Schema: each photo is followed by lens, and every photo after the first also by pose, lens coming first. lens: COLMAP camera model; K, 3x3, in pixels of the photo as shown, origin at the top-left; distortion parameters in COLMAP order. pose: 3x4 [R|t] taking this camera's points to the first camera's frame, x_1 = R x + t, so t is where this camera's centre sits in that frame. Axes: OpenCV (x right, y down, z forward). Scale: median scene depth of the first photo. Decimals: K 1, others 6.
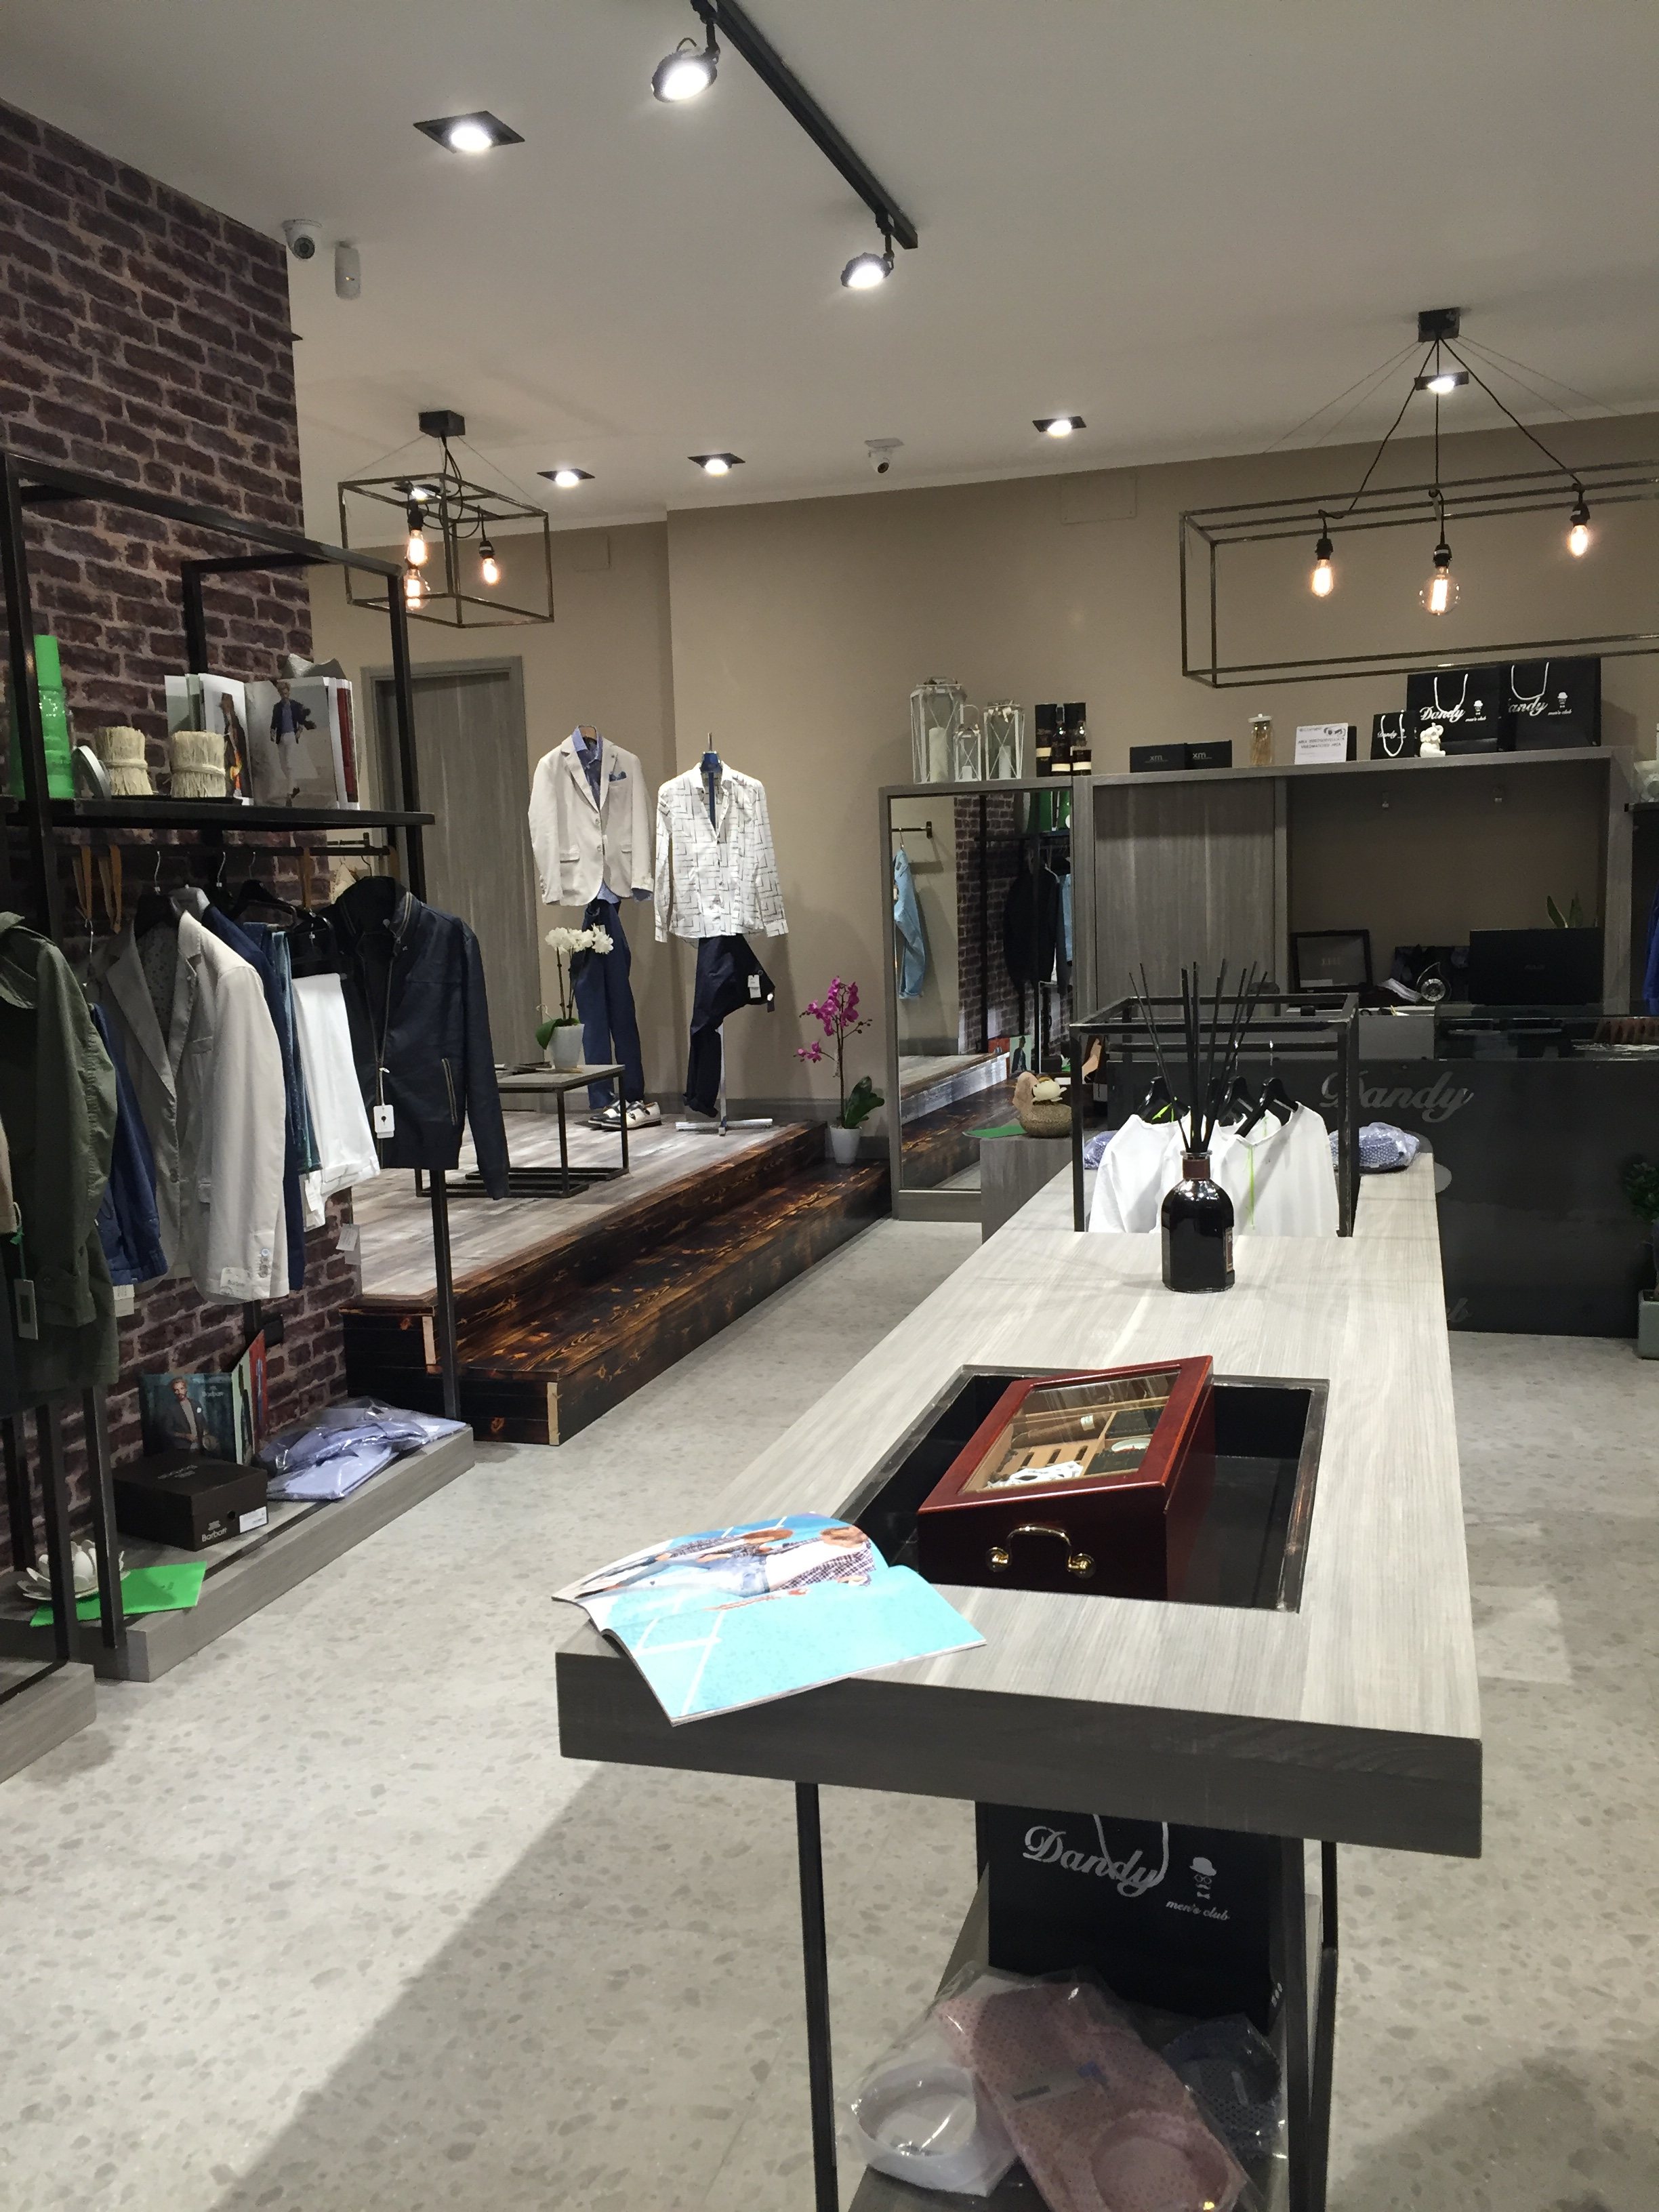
lens RADIAL K [[1890.4, 0, 838.0], [0, 1890.4, 1095.0], [0, 0, 1]] dist [0.091153, -0.115290]
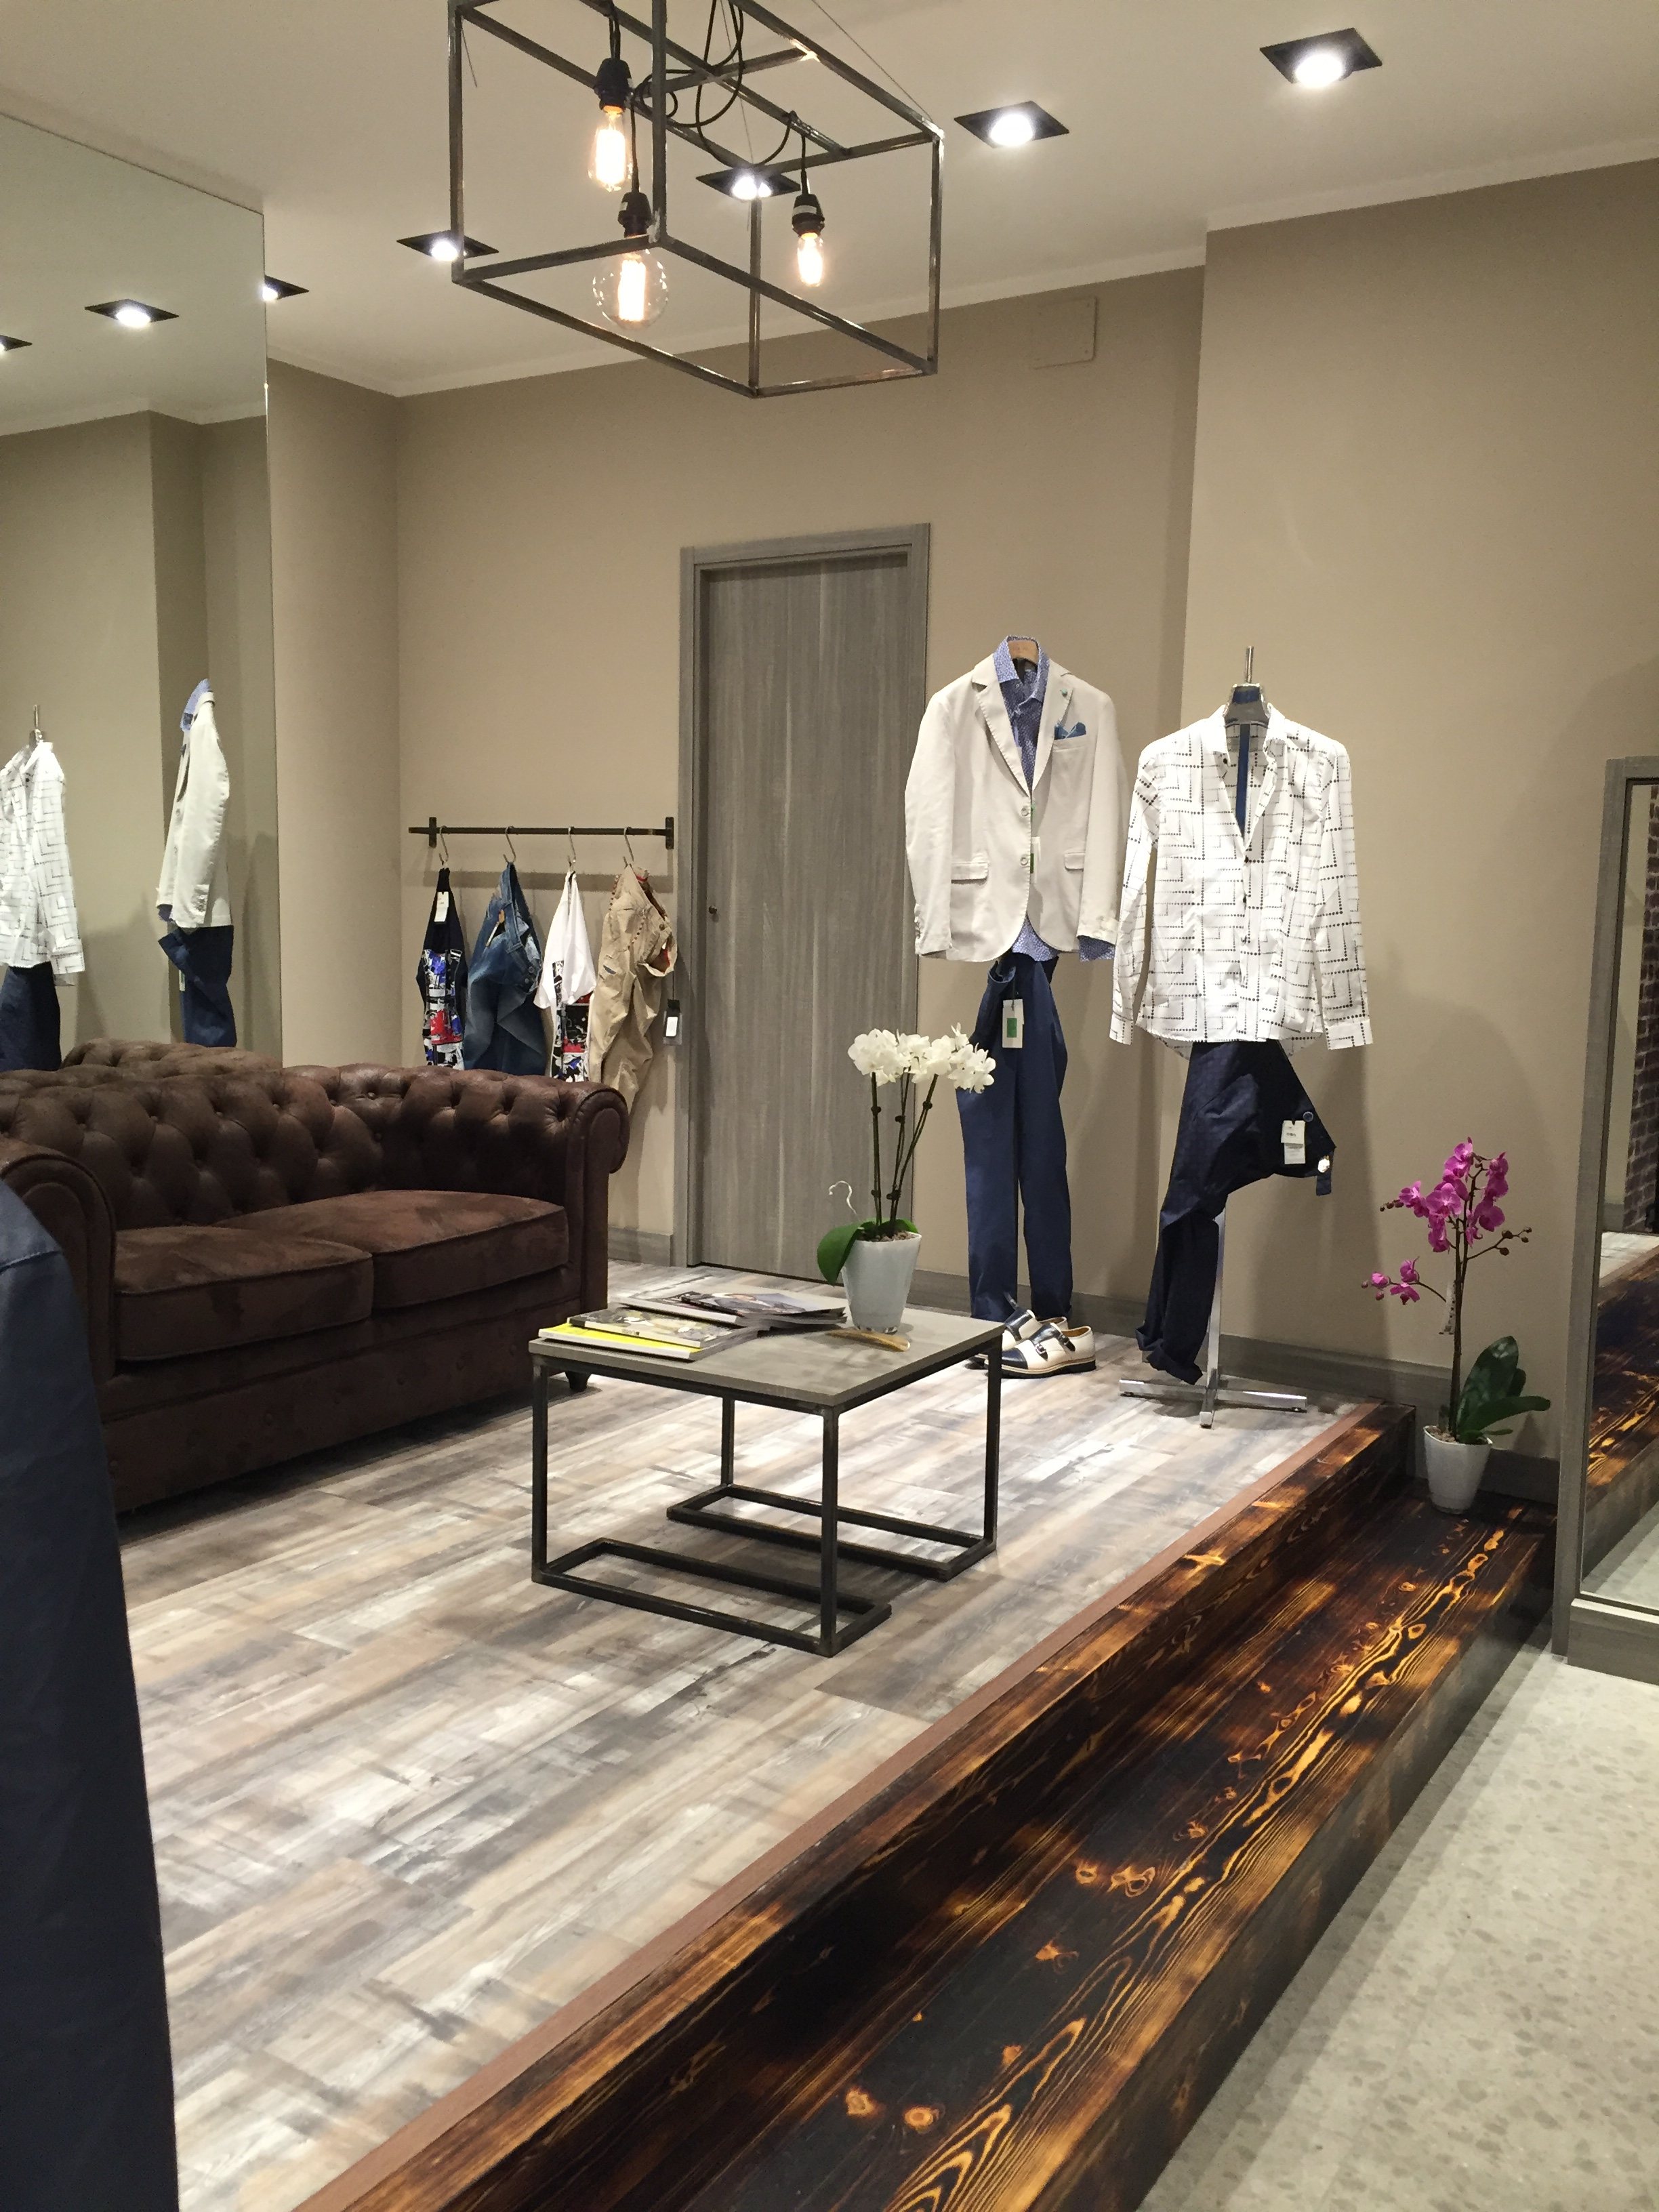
lens RADIAL K [[1890.4, 0, 842.4], [0, 1890.4, 1100.2], [0, 0, 1]] dist [0.091153, -0.115290]
pose [[0.963551, 0.084875, -0.253702, -0.036029], [-0.085586, 0.996297, 0.008256, -0.069606], [0.253463, 0.013758, 0.967247, 0.521891]]
